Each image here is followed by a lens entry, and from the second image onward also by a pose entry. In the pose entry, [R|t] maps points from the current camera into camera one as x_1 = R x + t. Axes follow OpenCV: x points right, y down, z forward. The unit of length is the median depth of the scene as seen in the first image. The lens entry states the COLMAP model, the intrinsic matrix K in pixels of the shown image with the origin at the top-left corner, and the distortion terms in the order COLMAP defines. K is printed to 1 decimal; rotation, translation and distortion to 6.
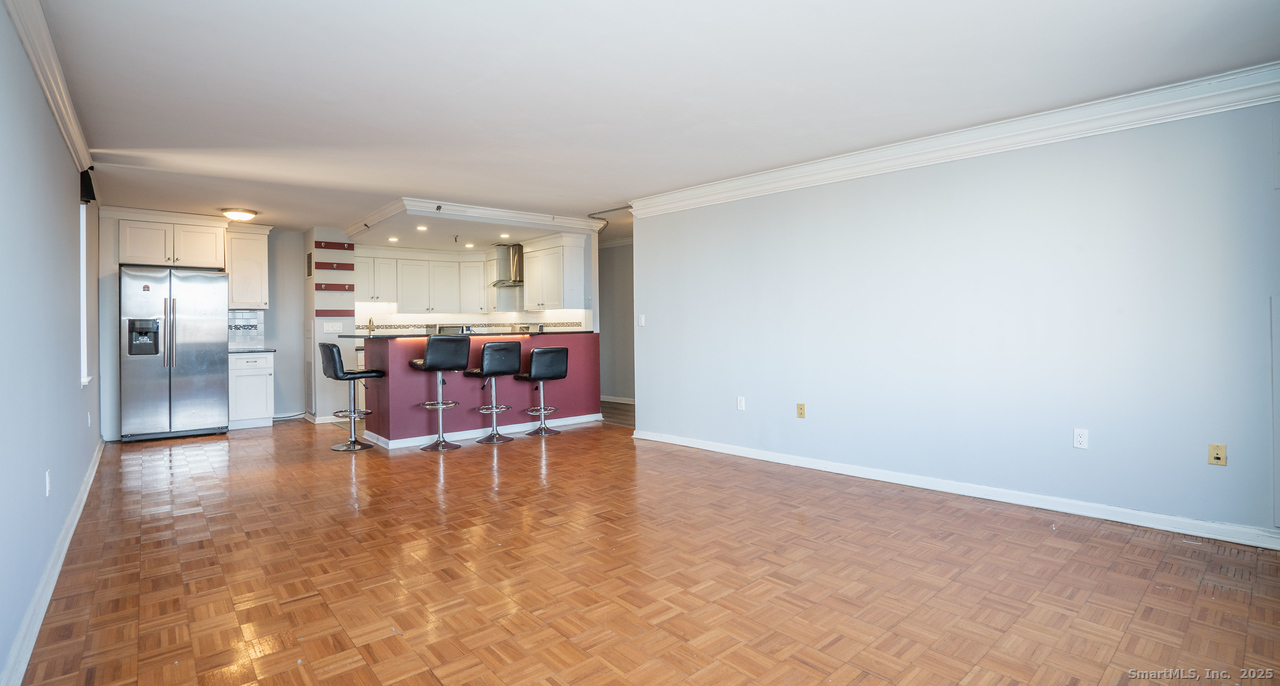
lens RADIAL K [[585.7, 0, 621.0], [0, 585.7, 321.7], [0, 0, 1]] dist [-0.013572, 0.000310]
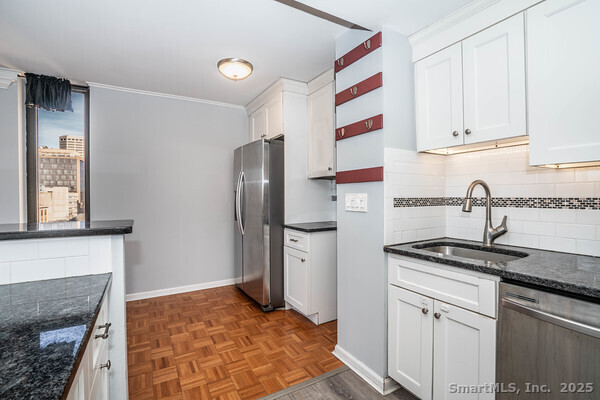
lens RADIAL K [[278.3, 0, 299.5], [0, 278.3, 196.7], [0, 0, 1]] dist [-0.021422, 0.000369]
pose [[-0.159863, 0.017078, -0.986991, -0.245636], [0.011610, 0.999814, 0.015419, 0.000095], [0.987071, -0.008994, -0.160032, 1.096358]]
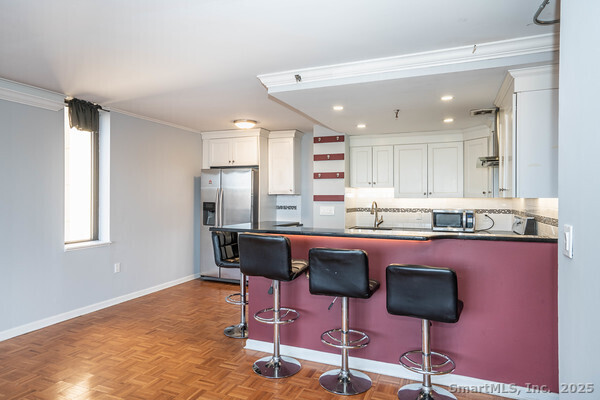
lens RADIAL K [[371.5, 0, 302.7], [0, 371.5, 198.4], [0, 0, 1]] dist [-0.007932, 0.003634]
pose [[0.477759, 0.017079, -0.878325, 0.141039], [-0.005655, 0.999850, 0.016366, -0.028501], [0.878473, -0.002852, 0.477784, 0.672532]]
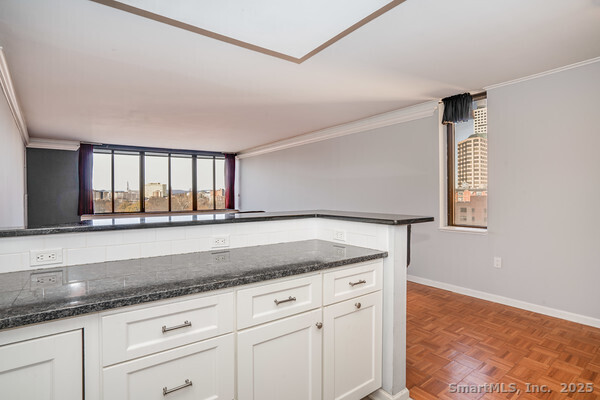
lens RADIAL K [[304.7, 0, 296.2], [0, 304.7, 198.1], [0, 0, 1]] dist [0.001937, -0.000233]
pose [[-0.997849, 0.019594, 0.062563, -0.335979], [0.019960, 0.999787, 0.005231, -0.001729], [-0.062447, 0.006468, -0.998027, 1.231350]]
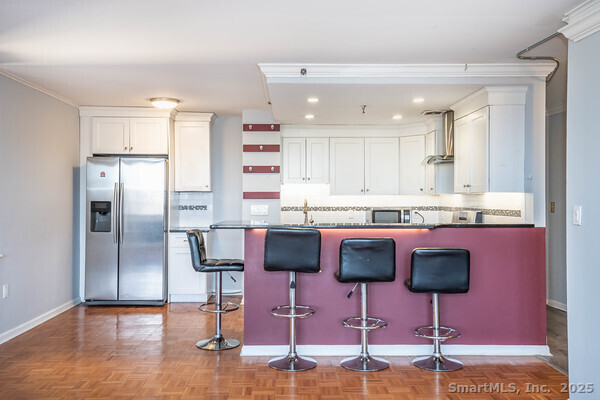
lens RADIAL K [[533.0, 0, 301.0], [0, 533.0, 200.6], [0, 0, 1]] dist [0.048873, -0.005294]
pose [[0.789518, 0.014532, -0.613555, 0.134550], [-0.008067, 0.999879, 0.013303, -0.020440], [0.613674, -0.005553, 0.789540, 0.358721]]
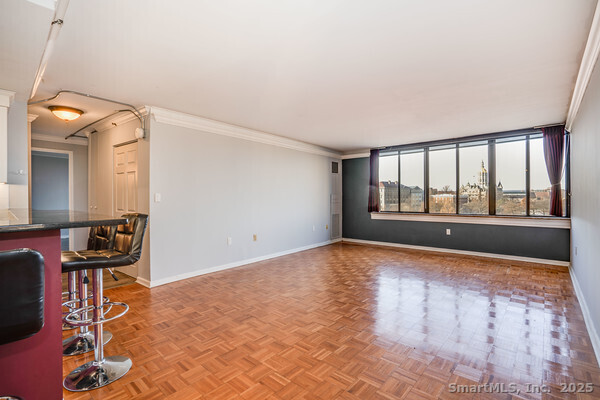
lens RADIAL K [[283.0, 0, 301.3], [0, 283.0, 197.4], [0, 0, 1]] dist [-0.022056, -0.000180]
pose [[-0.150243, 0.013422, 0.988558, -0.588043], [0.000519, 0.999909, -0.013497, 0.004802], [-0.988649, -0.001515, -0.150236, 0.695476]]
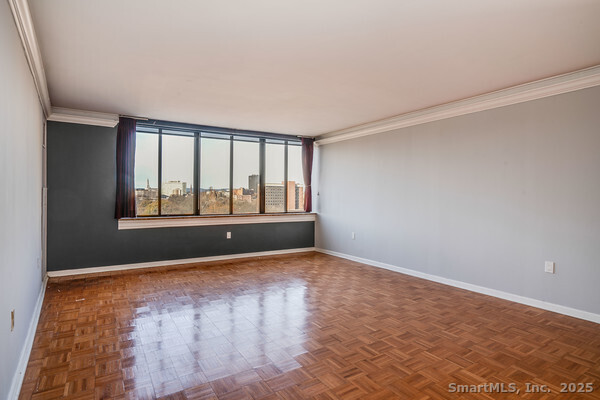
lens RADIAL K [[319.6, 0, 298.5], [0, 319.6, 200.8], [0, 0, 1]] dist [-0.013388, 0.003564]
pose [[-0.991116, 0.001787, 0.132987, -0.078906], [0.003299, 0.999932, 0.011151, -0.002148], [-0.132958, 0.011490, -0.991055, 0.953802]]
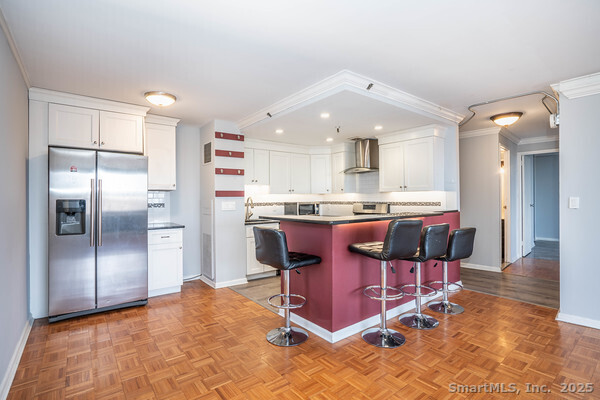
lens RADIAL K [[294.6, 0, 298.8], [0, 294.6, 196.3], [0, 0, 1]] dist [-0.017421, 0.003496]
pose [[0.999659, 0.004012, -0.025784, -0.373026], [-0.004084, 0.999988, -0.002752, -0.009272], [0.025773, 0.002857, 0.999664, 0.453715]]
